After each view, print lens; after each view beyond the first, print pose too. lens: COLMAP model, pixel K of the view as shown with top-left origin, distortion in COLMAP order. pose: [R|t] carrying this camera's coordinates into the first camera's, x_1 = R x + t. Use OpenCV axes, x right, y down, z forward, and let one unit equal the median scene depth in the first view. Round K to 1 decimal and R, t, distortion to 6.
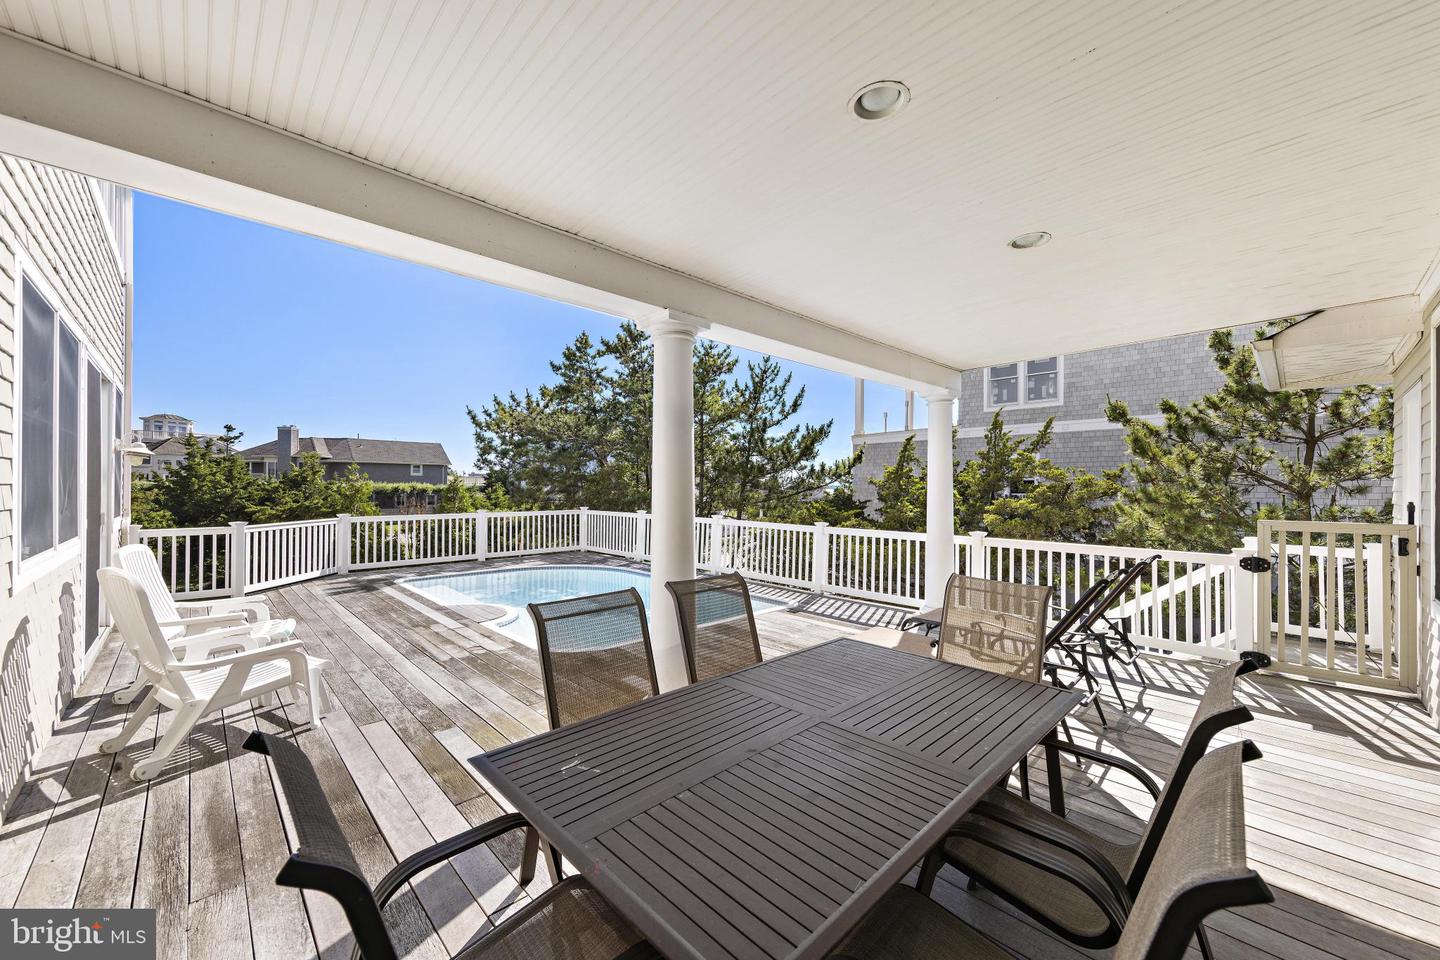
lens RADIAL K [[559.1, 0, 720.0], [0, 559.1, 478.4], [0, 0, 1]] dist [0.003101, 0.000151]
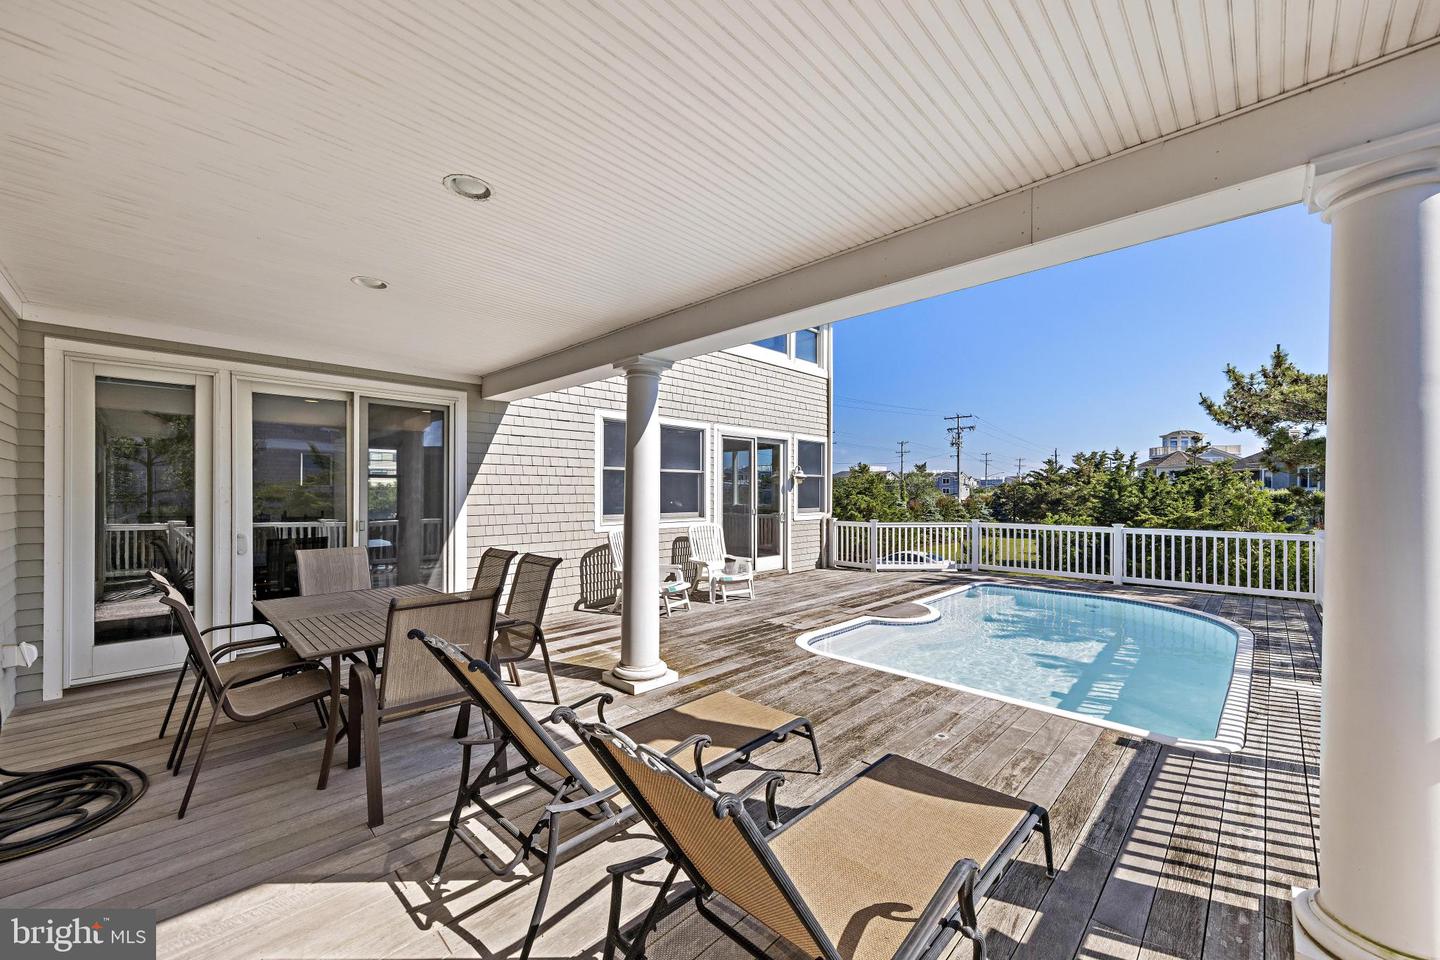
lens RADIAL K [[559.1, 0, 719.0], [0, 559.1, 489.1], [0, 0, 1]] dist [0.003101, 0.000151]
pose [[0.041080, -0.005245, -0.999142, 0.194758], [0.006401, 0.999967, -0.004986, 0.002395], [0.999135, -0.006191, 0.041112, 0.188256]]
